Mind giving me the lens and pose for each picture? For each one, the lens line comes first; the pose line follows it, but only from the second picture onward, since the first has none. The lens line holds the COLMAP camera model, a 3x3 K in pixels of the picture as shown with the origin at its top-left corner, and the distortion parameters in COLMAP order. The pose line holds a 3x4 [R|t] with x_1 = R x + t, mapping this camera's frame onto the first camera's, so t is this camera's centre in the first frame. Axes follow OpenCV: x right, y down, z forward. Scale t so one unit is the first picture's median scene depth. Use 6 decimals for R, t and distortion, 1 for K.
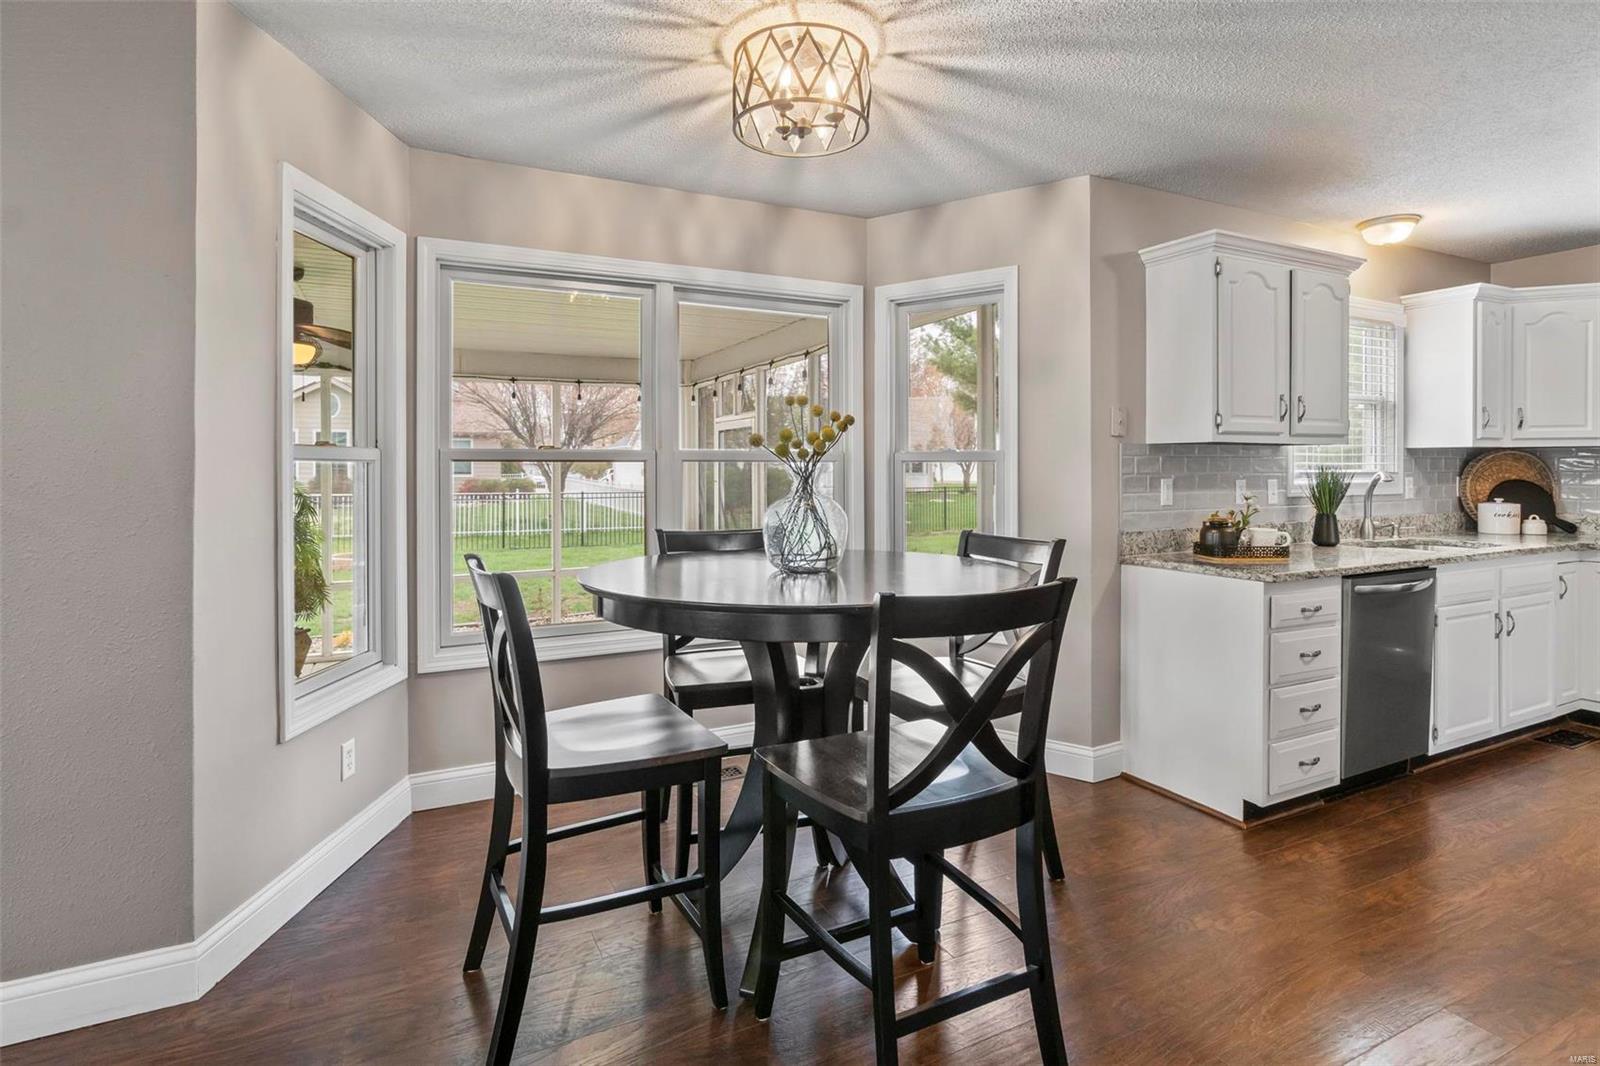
lens RADIAL K [[796.2, 0, 788.2], [0, 796.2, 467.3], [0, 0, 1]] dist [-0.013095, 0.007752]
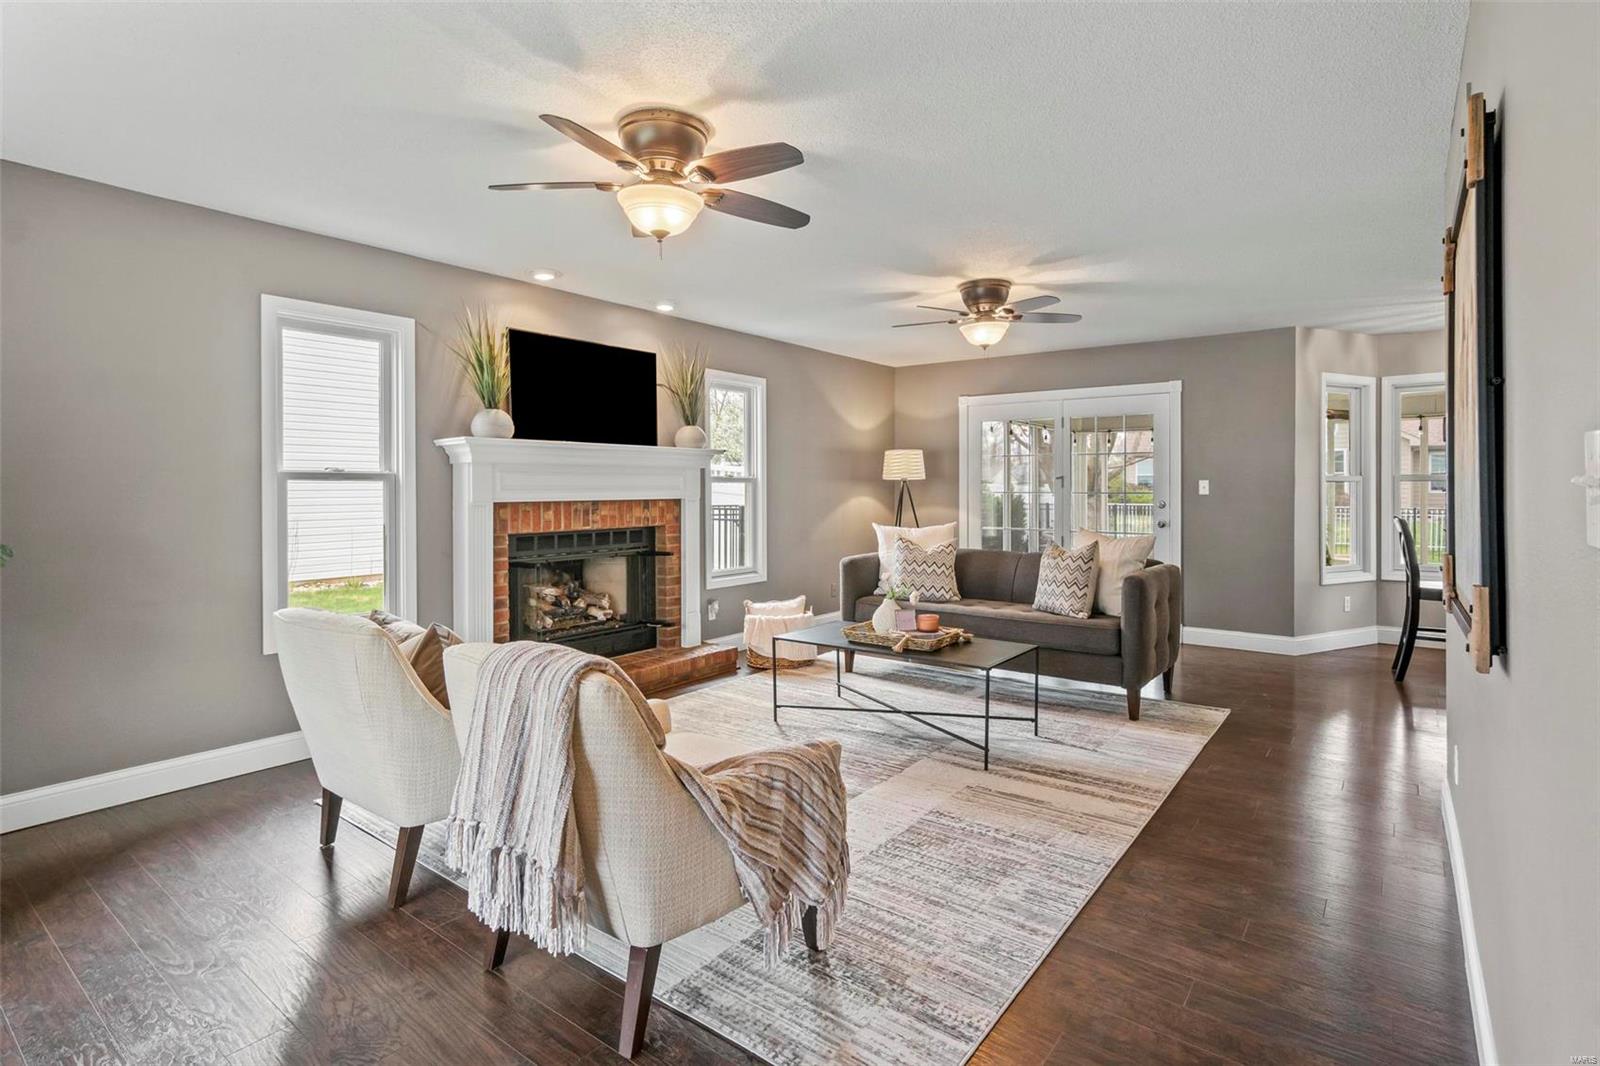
lens RADIAL K [[796.2, 0, 783.9], [0, 796.2, 486.0], [0, 0, 1]] dist [-0.013095, 0.007752]
pose [[0.438599, 0.000982, -0.898682, 0.668513], [0.002192, 0.999995, 0.002162, -0.004535], [0.898680, -0.002918, 0.438595, -1.241588]]
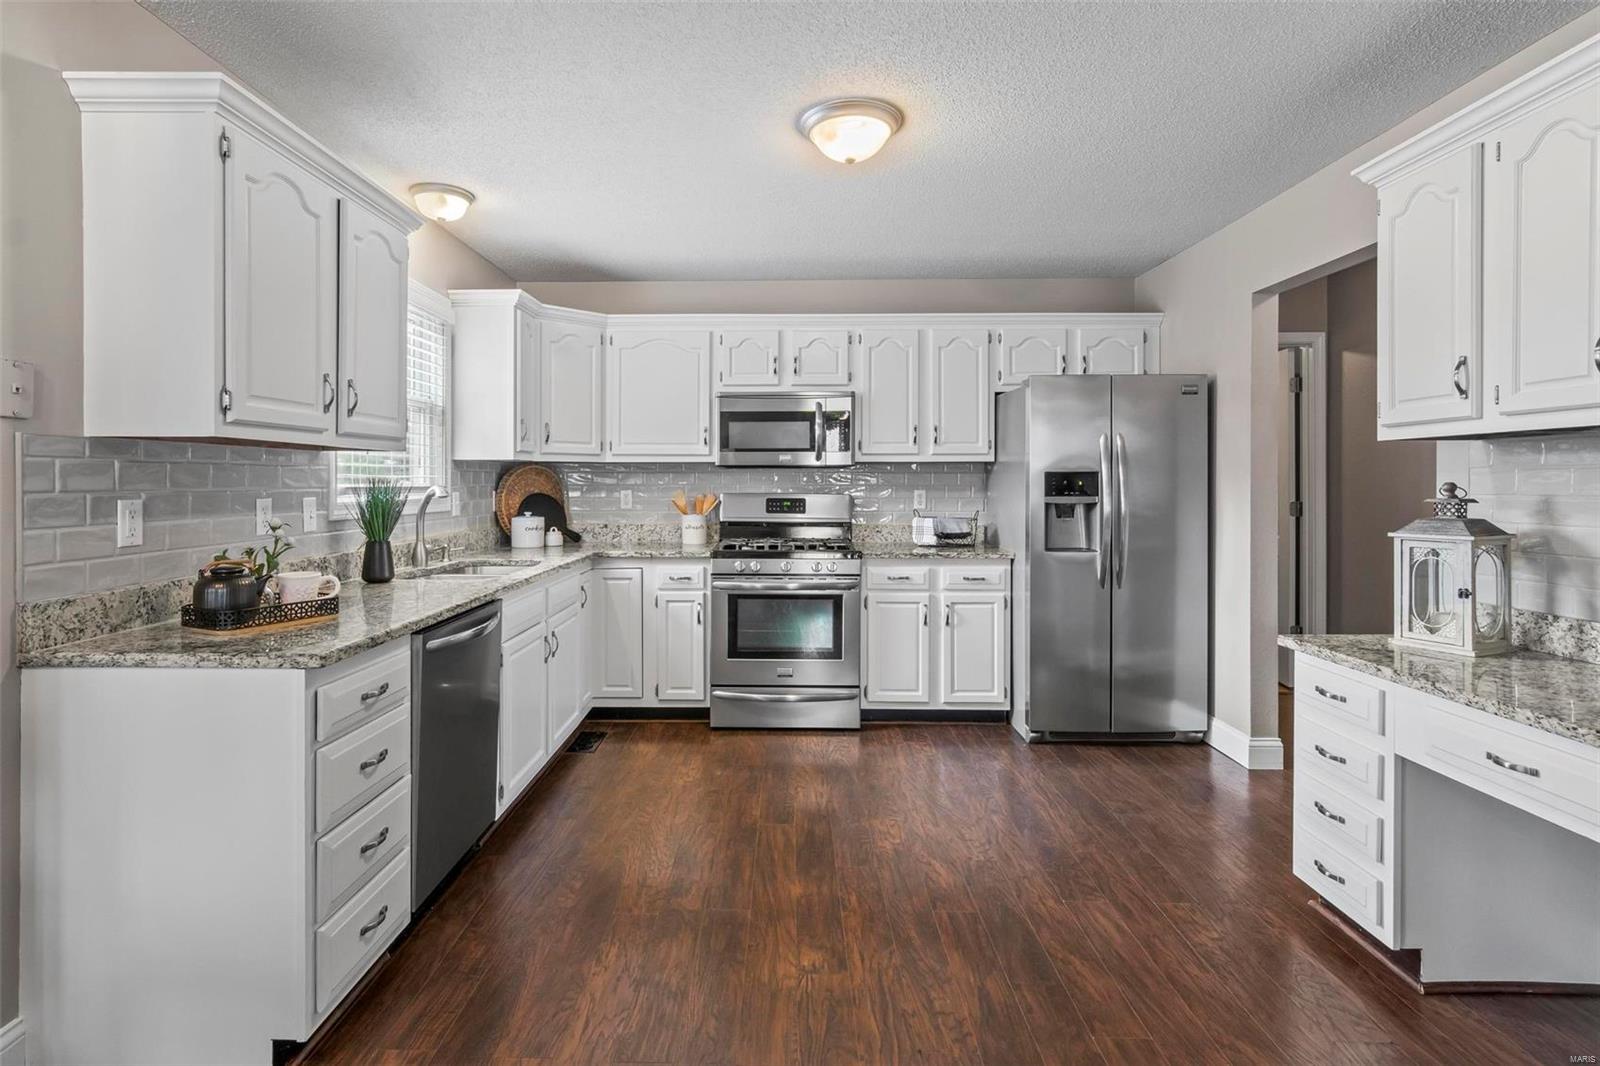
lens RADIAL K [[796.2, 0, 781.9], [0, 796.2, 486.3], [0, 0, 1]] dist [-0.013095, 0.007752]
pose [[0.453909, -0.003656, 0.891040, 0.184556], [-0.000941, 0.999989, 0.004583, 0.001739], [-0.891047, -0.002918, 0.453901, 0.327526]]
